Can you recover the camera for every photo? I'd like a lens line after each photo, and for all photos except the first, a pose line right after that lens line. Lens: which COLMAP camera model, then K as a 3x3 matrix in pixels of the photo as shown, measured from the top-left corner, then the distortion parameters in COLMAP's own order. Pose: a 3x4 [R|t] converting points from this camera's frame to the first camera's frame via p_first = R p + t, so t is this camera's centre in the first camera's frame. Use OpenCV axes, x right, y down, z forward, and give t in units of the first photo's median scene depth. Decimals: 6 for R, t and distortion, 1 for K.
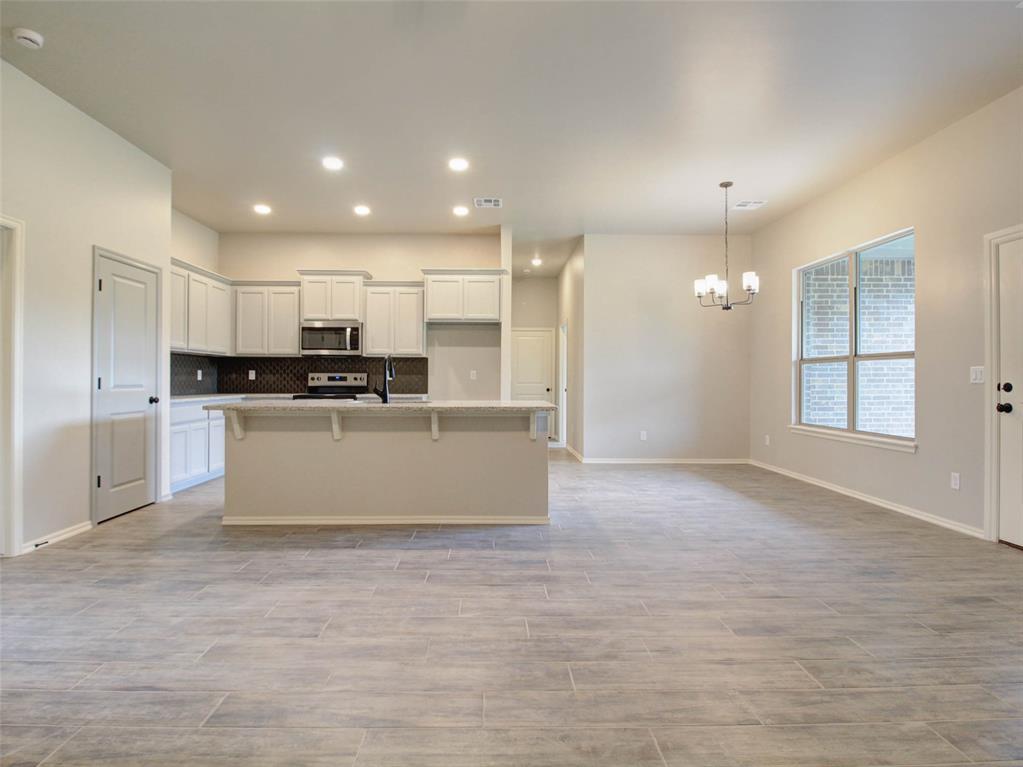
lens RADIAL K [[514.5, 0, 505.3], [0, 514.5, 376.5], [0, 0, 1]] dist [-0.009967, -0.004922]
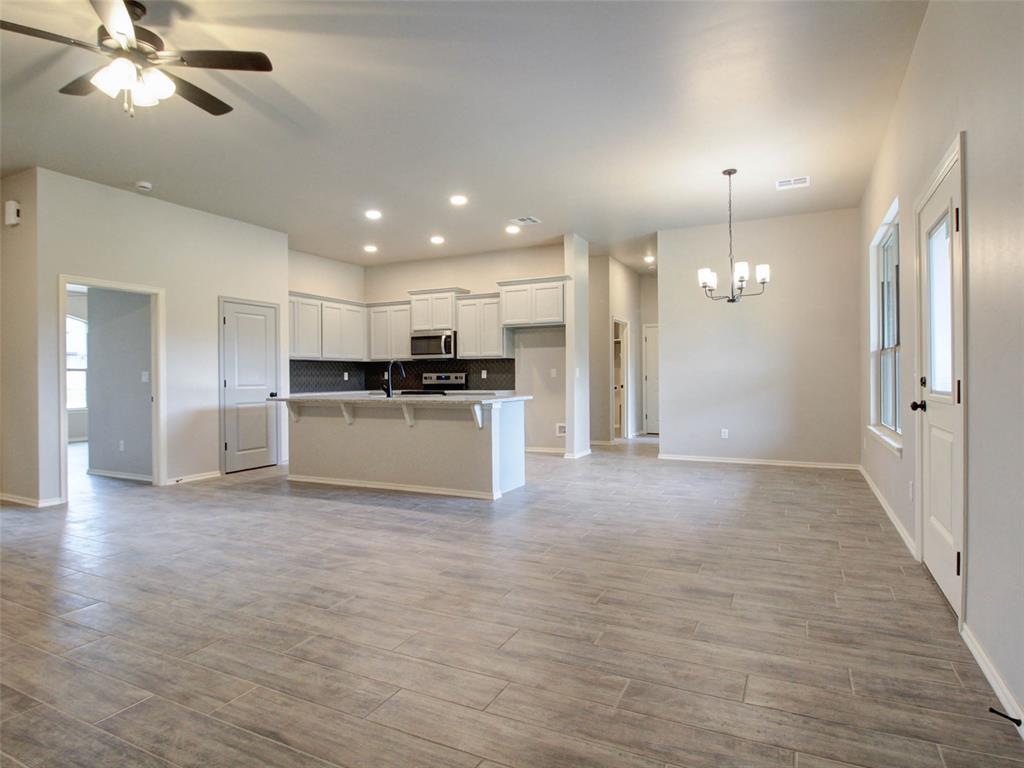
lens RADIAL K [[515.0, 0, 528.7], [0, 515.0, 377.0], [0, 0, 1]] dist [-0.009967, -0.004922]
pose [[0.913327, -0.012077, -0.407048, 0.455045], [0.015309, 0.999872, 0.004684, -0.000240], [0.406939, -0.010510, 0.913395, -0.036242]]
